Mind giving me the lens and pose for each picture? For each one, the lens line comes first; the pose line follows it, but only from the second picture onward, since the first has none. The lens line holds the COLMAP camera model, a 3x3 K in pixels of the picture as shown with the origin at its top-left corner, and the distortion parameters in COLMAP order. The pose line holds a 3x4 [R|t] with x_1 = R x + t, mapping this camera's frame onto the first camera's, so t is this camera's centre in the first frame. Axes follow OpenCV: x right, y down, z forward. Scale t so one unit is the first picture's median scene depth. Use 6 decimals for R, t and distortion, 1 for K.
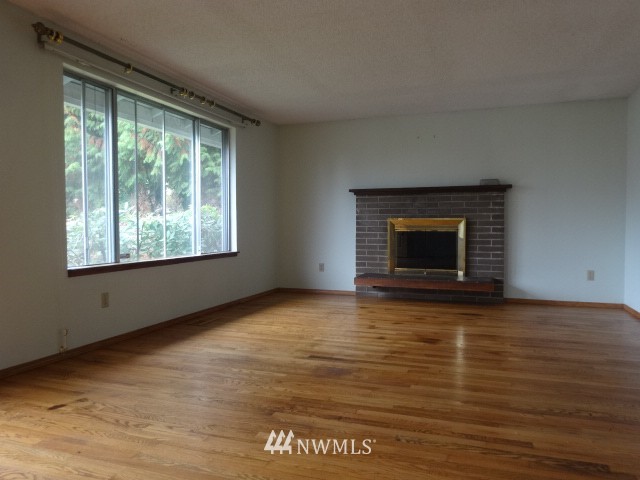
lens RADIAL K [[468.6, 0, 320.0], [0, 468.6, 240.0], [0, 0, 1]] dist [-0.005296, -0.008239]
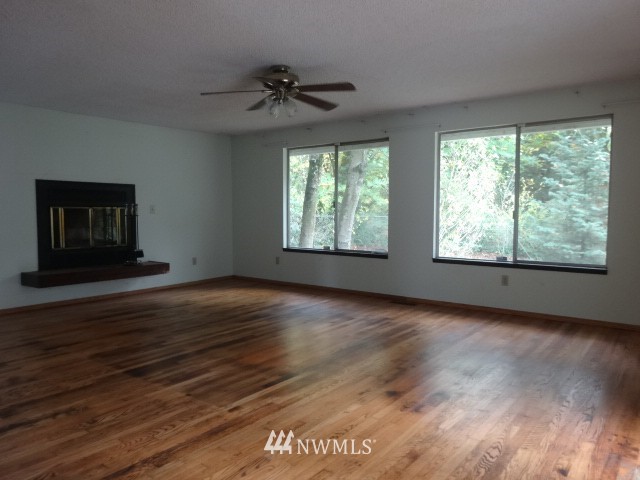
lens RADIAL K [[468.6, 0, 320.0], [0, 468.6, 240.0], [0, 0, 1]] dist [-0.005296, -0.008239]
pose [[-0.312564, 0.061388, -0.947911, 0.690033], [-0.028310, 0.996864, 0.073893, -0.060013], [0.949475, 0.049931, -0.309846, 0.810813]]
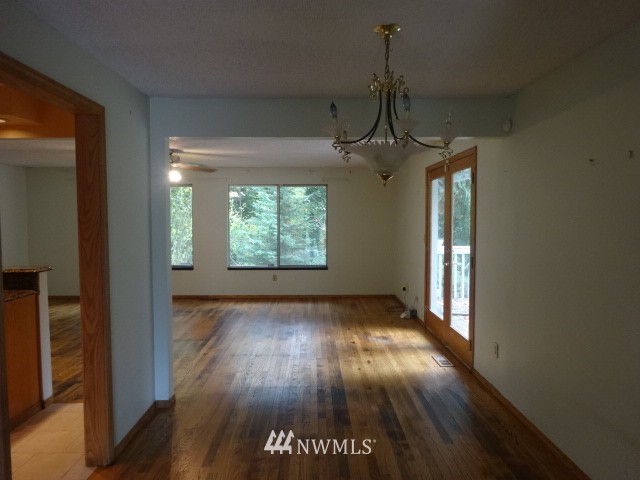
lens RADIAL K [[468.6, 0, 320.0], [0, 468.6, 240.0], [0, 0, 1]] dist [-0.005296, -0.008239]
pose [[0.353666, 0.045669, -0.934256, 1.137110], [-0.028372, 0.998872, 0.038087, -0.103854], [0.934941, 0.013036, 0.354563, 0.499875]]
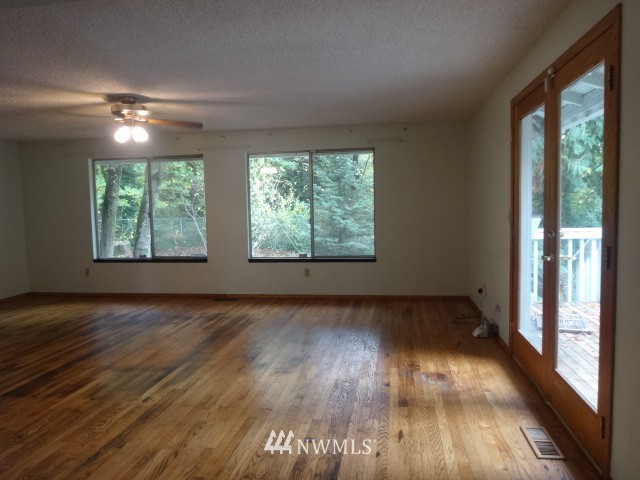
lens RADIAL K [[468.6, 0, 320.0], [0, 468.6, 240.0], [0, 0, 1]] dist [-0.005296, -0.008239]
pose [[0.182577, 0.070234, -0.980680, 0.846980], [-0.007668, 0.997517, 0.070012, -0.084271], [0.983162, -0.005262, 0.182662, 0.702599]]
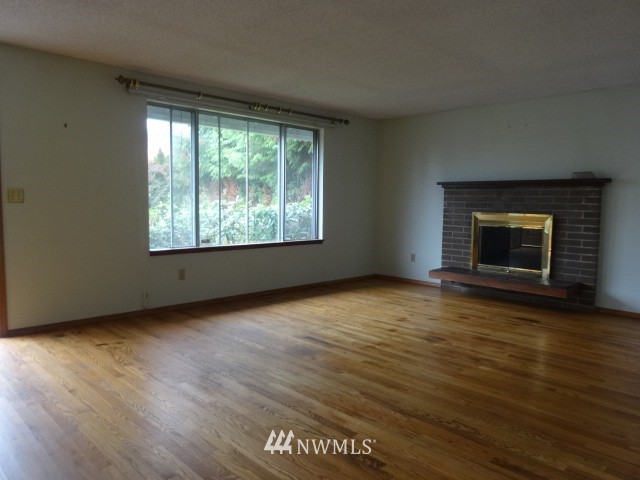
lens RADIAL K [[468.6, 0, 320.0], [0, 468.6, 240.0], [0, 0, 1]] dist [-0.005296, -0.008239]
pose [[0.902690, 0.049389, -0.427448, 0.297178], [-0.030171, 0.998211, 0.051621, -0.031928], [0.429233, -0.033701, 0.902565, -0.016329]]
